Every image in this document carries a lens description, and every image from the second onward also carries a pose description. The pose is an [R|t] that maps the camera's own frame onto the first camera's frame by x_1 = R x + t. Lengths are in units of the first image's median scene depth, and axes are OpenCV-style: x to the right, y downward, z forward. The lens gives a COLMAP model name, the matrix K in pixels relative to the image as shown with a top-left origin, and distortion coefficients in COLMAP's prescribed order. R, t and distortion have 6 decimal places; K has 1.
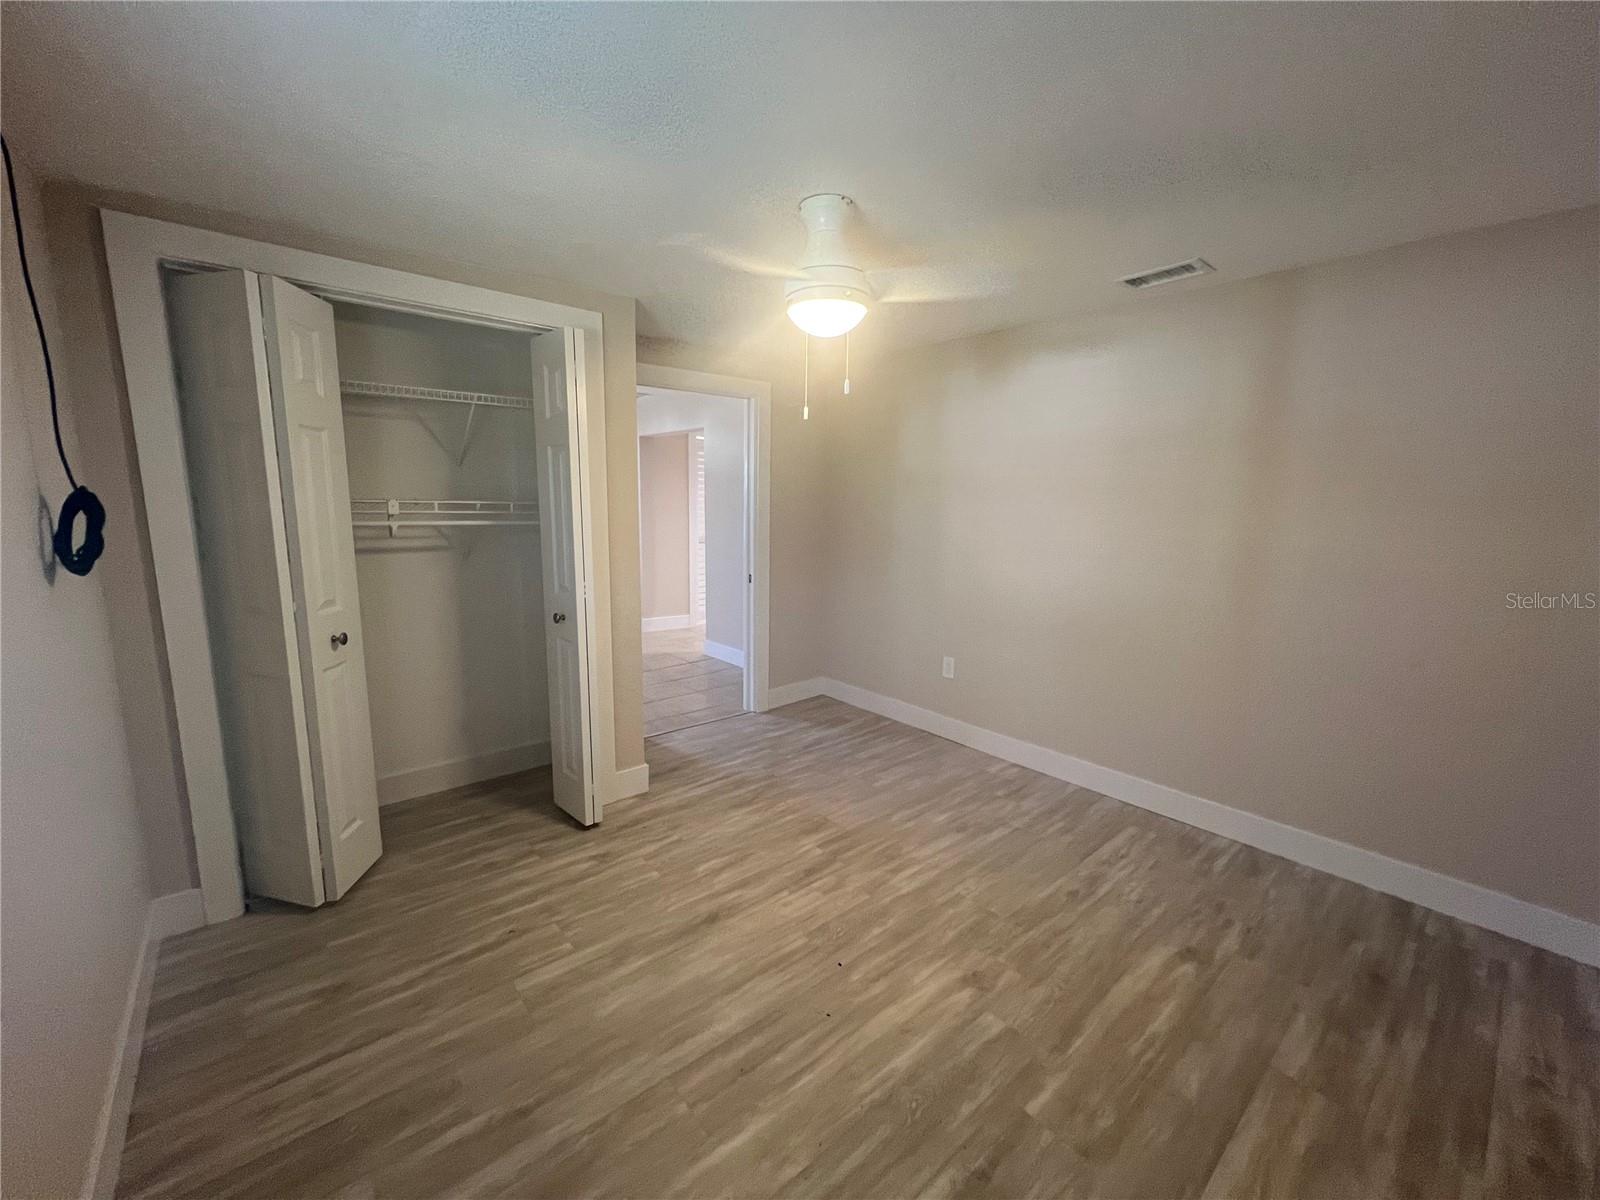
lens RADIAL K [[644.6, 0, 799.6], [0, 644.6, 600.7], [0, 0, 1]] dist [-0.001165, -0.000003]
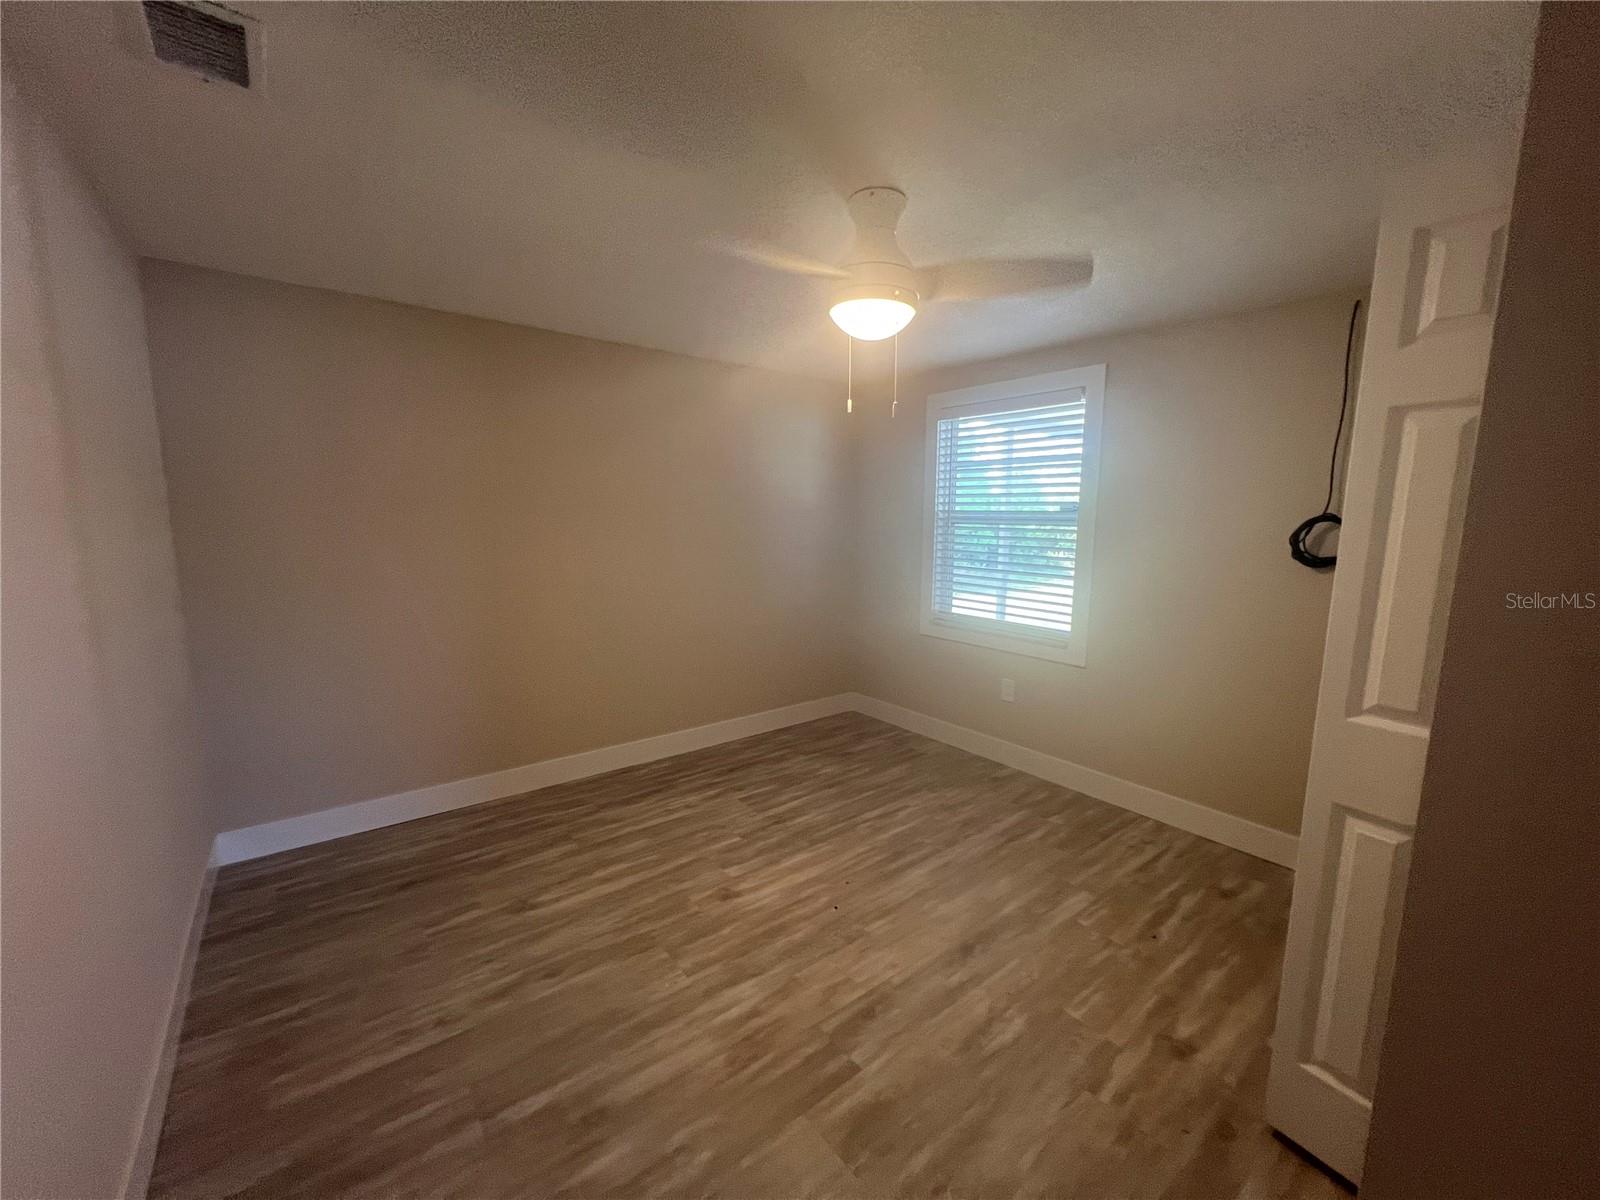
lens RADIAL K [[640.2, 0, 798.4], [0, 640.2, 602.0], [0, 0, 1]] dist [-0.002546, -0.000295]
pose [[-0.998721, -0.027262, 0.042587, 0.095056], [-0.013758, 0.956945, 0.289944, -0.298858], [-0.048658, 0.288987, -0.956096, 1.916228]]
